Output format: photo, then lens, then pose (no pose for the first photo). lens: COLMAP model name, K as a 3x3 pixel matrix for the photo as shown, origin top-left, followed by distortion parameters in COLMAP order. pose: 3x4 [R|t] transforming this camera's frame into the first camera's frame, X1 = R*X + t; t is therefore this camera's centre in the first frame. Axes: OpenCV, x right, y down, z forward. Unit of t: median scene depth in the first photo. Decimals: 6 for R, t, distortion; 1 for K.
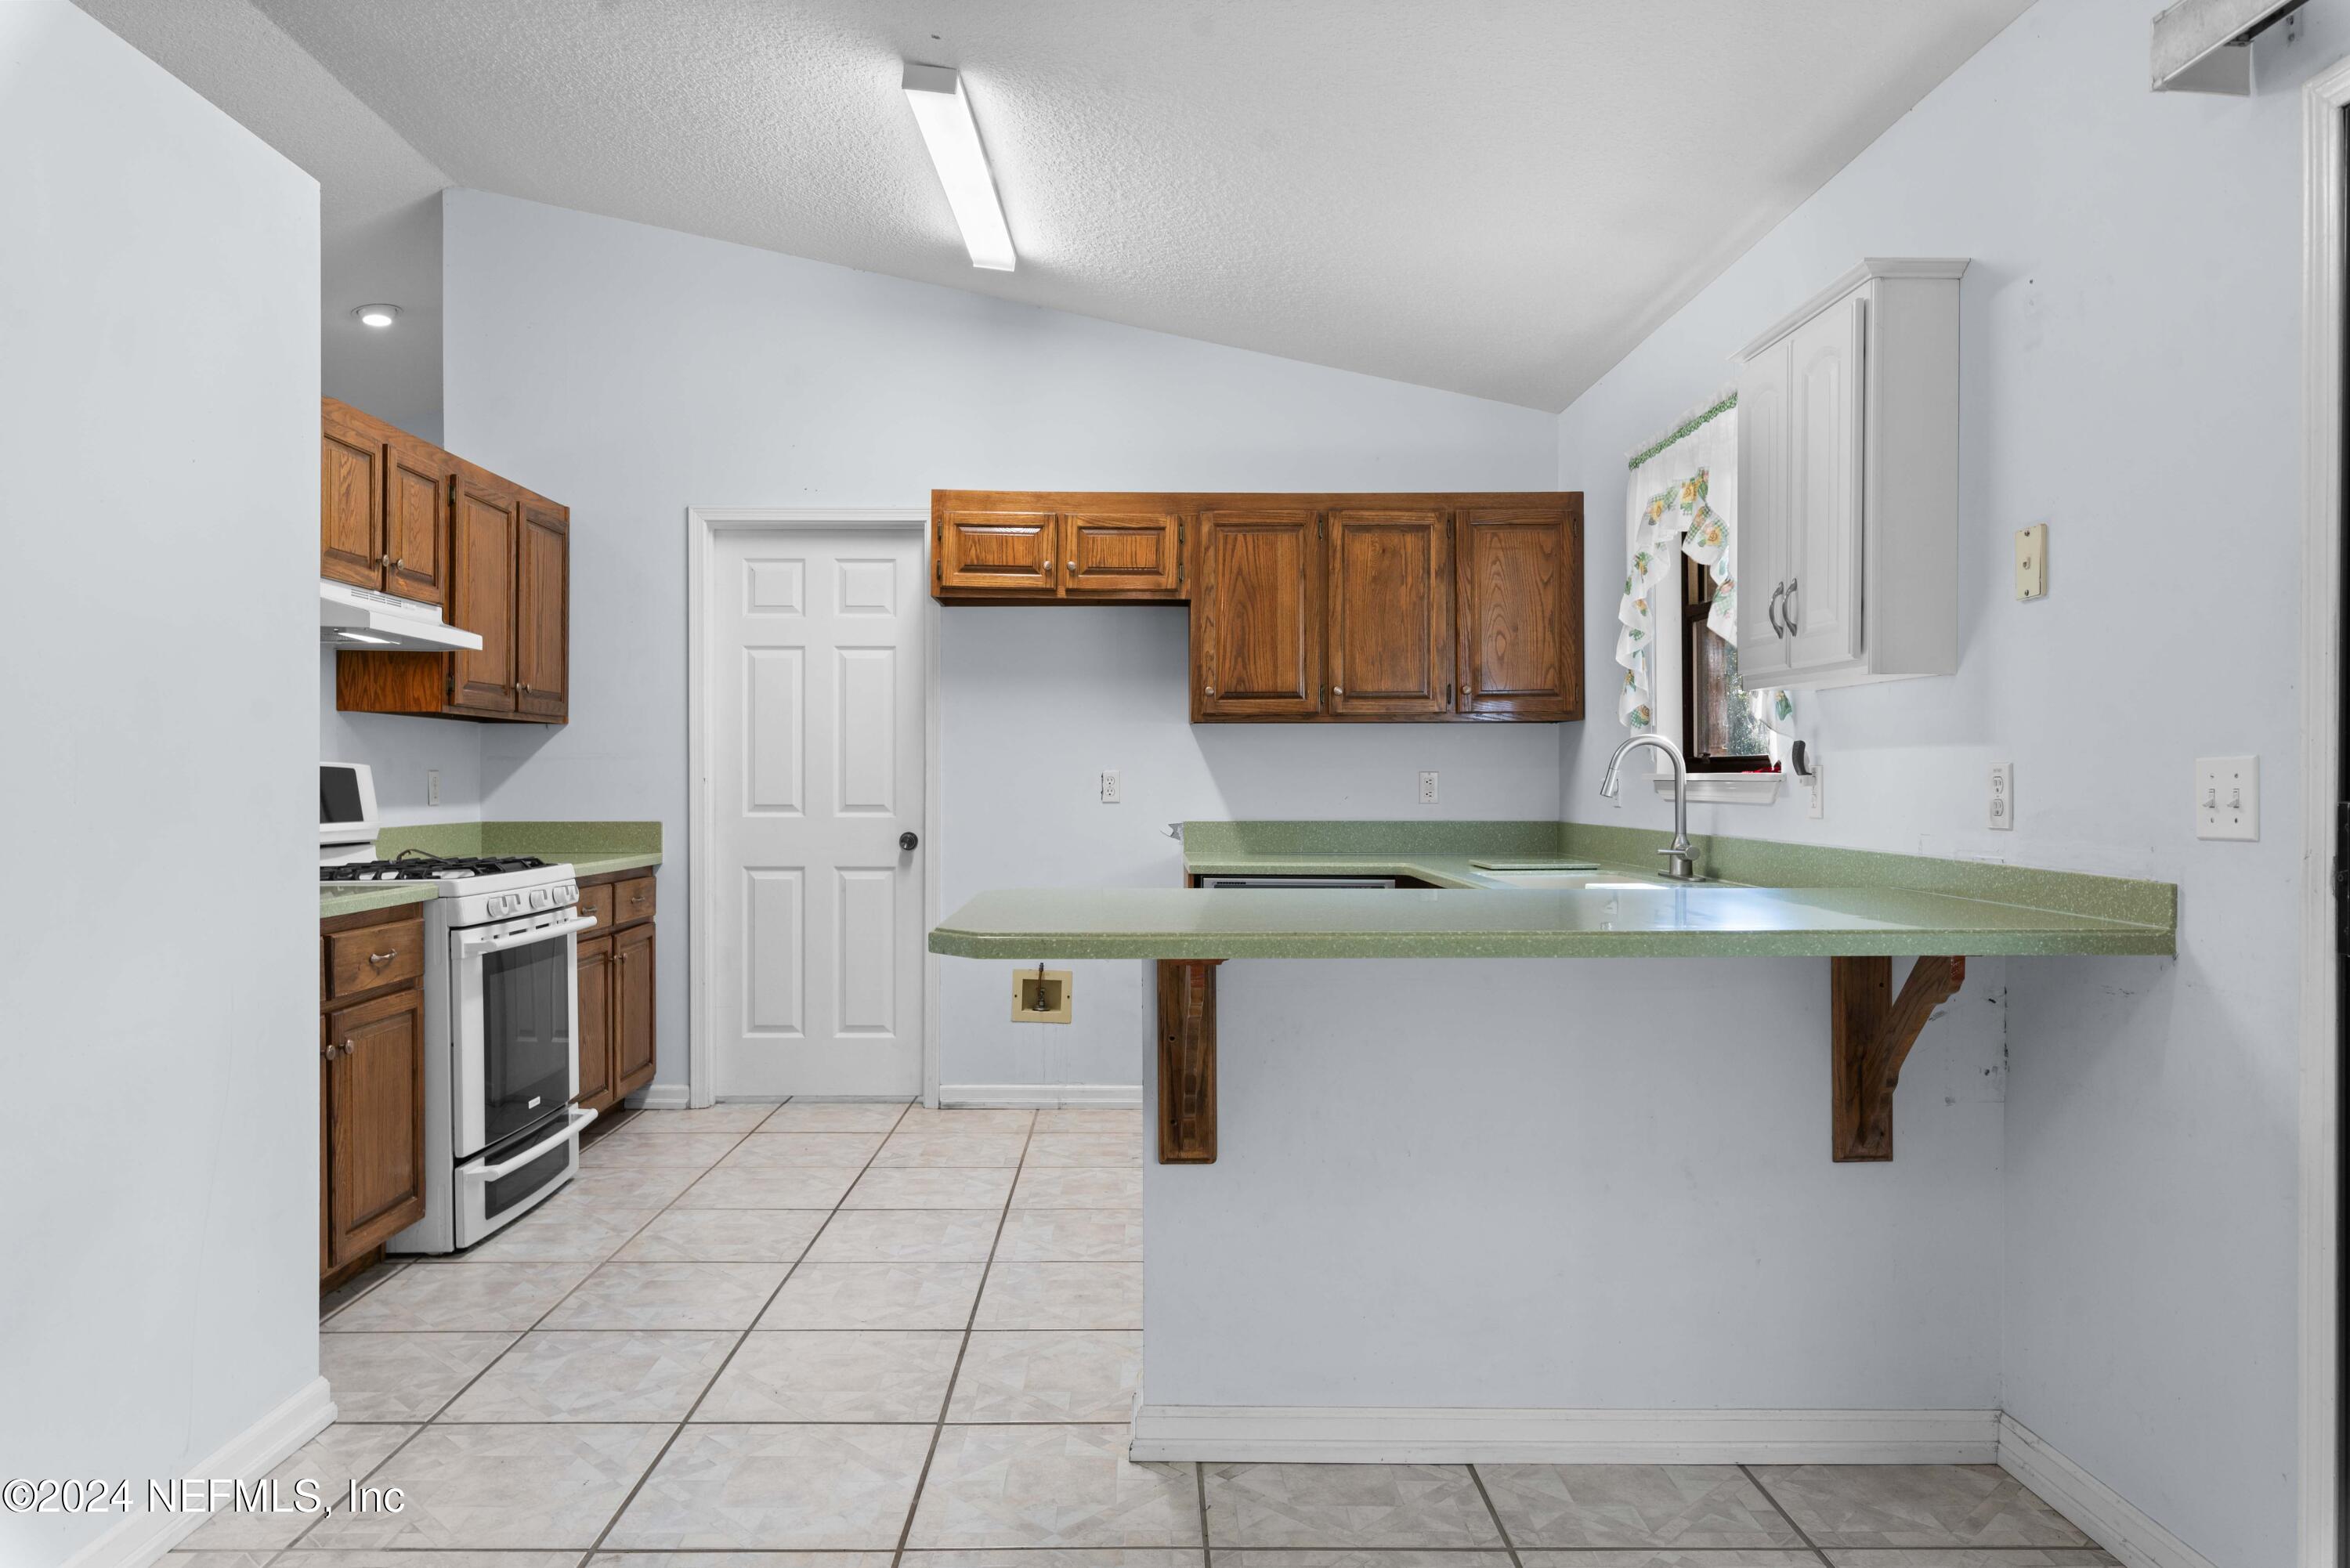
lens RADIAL K [[1564.2, 0, 1166.8], [0, 1564.2, 791.4], [0, 0, 1]] dist [0.005637, 0.000473]
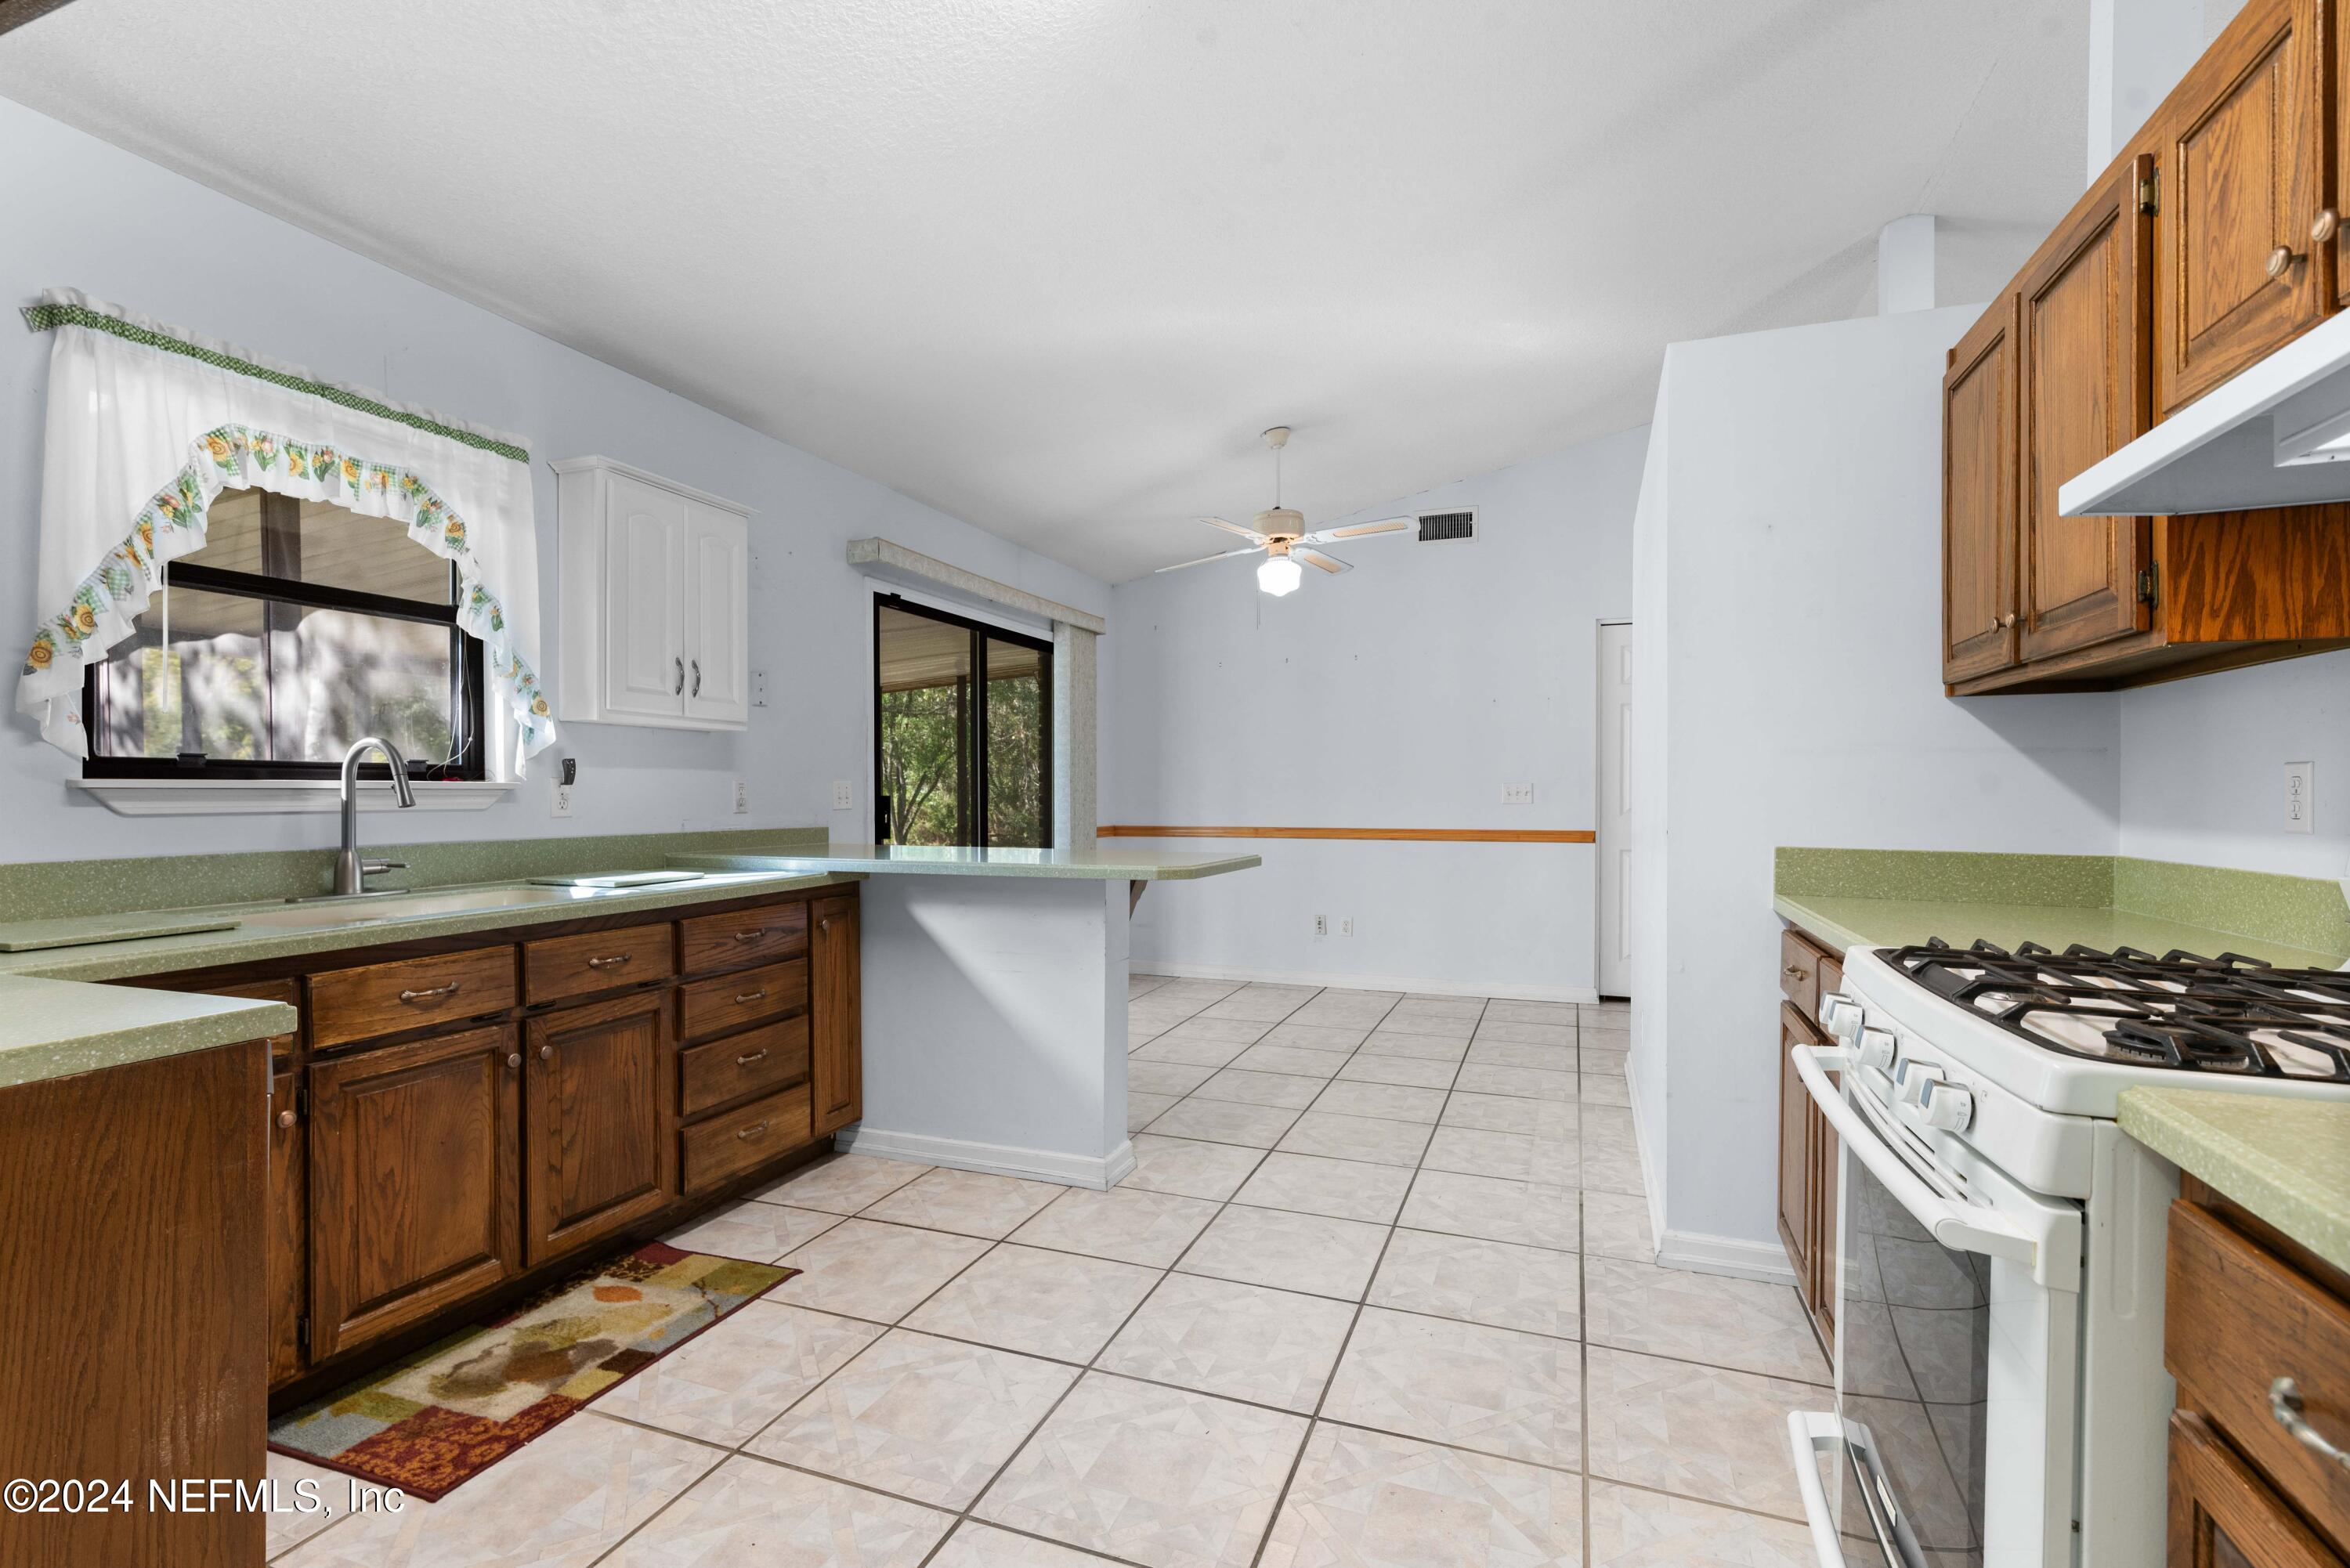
lens RADIAL K [[1053.6, 0, 1158.8], [0, 1053.6, 796.7], [0, 0, 1]] dist [-0.000611, -0.000046]
pose [[-0.925501, -0.001717, 0.378742, -0.260110], [0.003534, 0.999907, 0.013169, -0.006487], [-0.378729, 0.013526, -0.925409, 1.086029]]
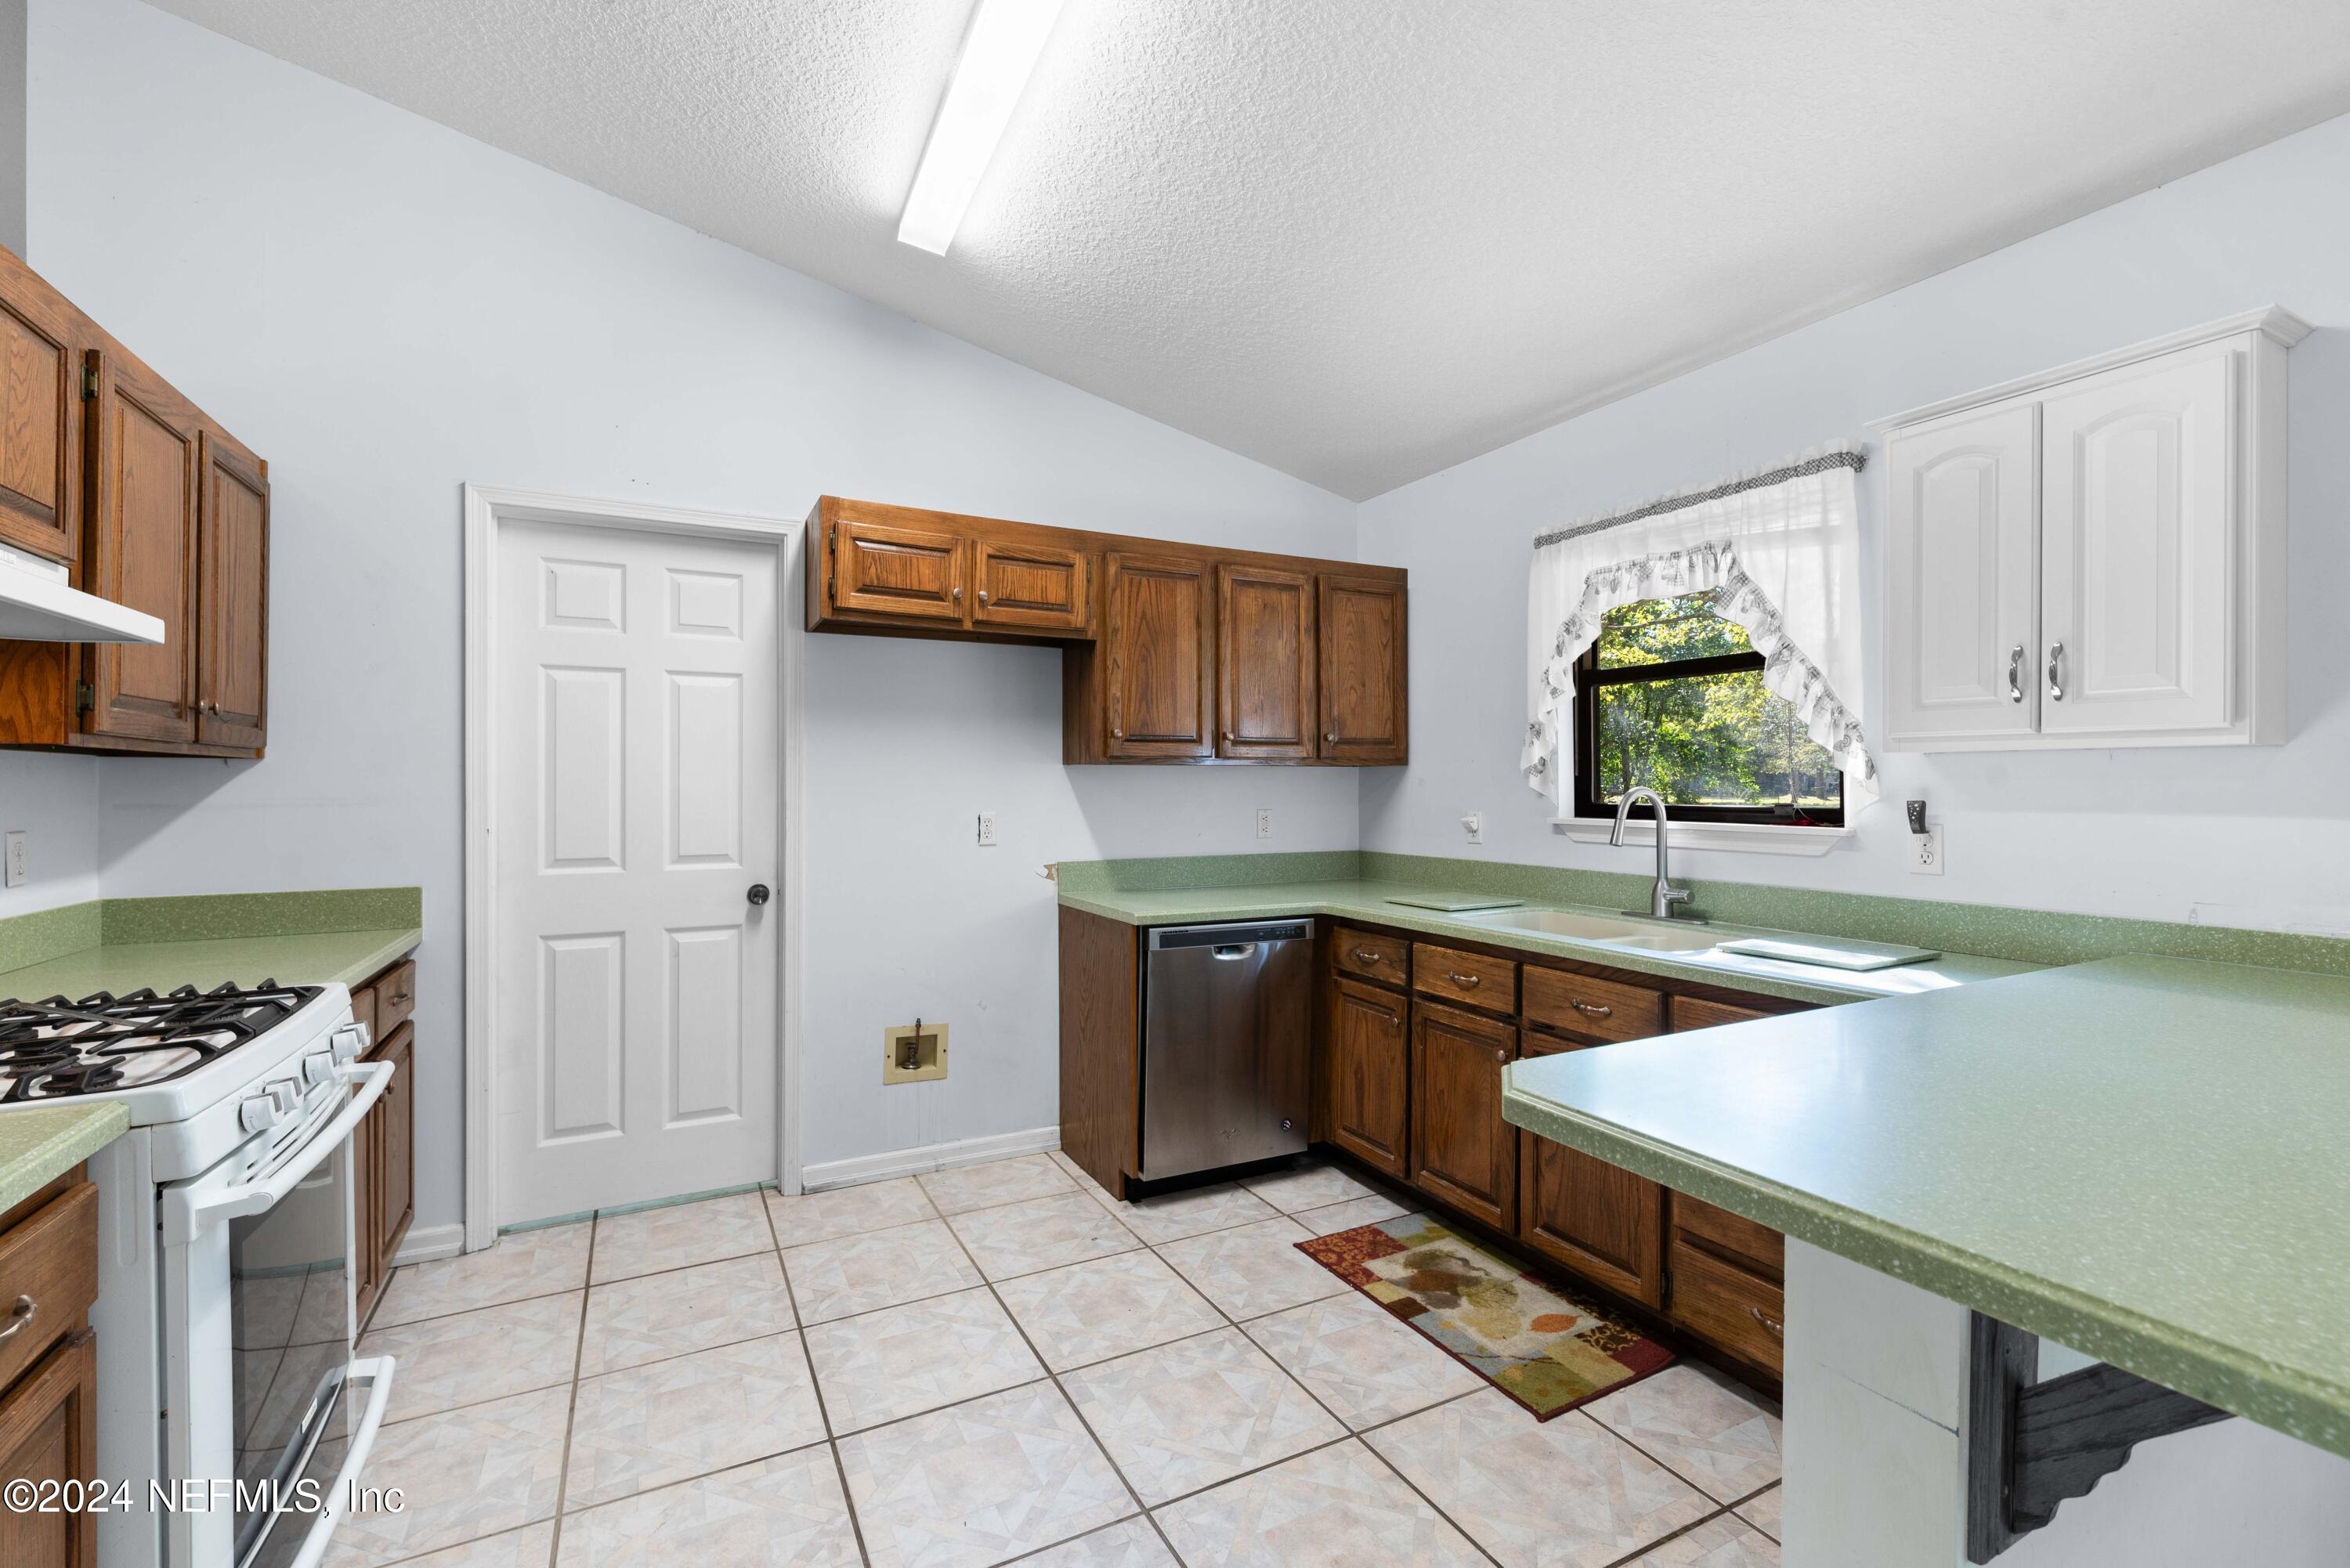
lens RADIAL K [[1012.1, 0, 1175.0], [0, 1012.1, 784.0], [0, 0, 1]] dist [0.001158, -0.000014]
pose [[0.893032, -0.000644, 0.449993, -0.228077], [0.004796, 0.999956, -0.008087, -0.026766], [-0.449968, 0.009380, 0.892996, 0.410184]]
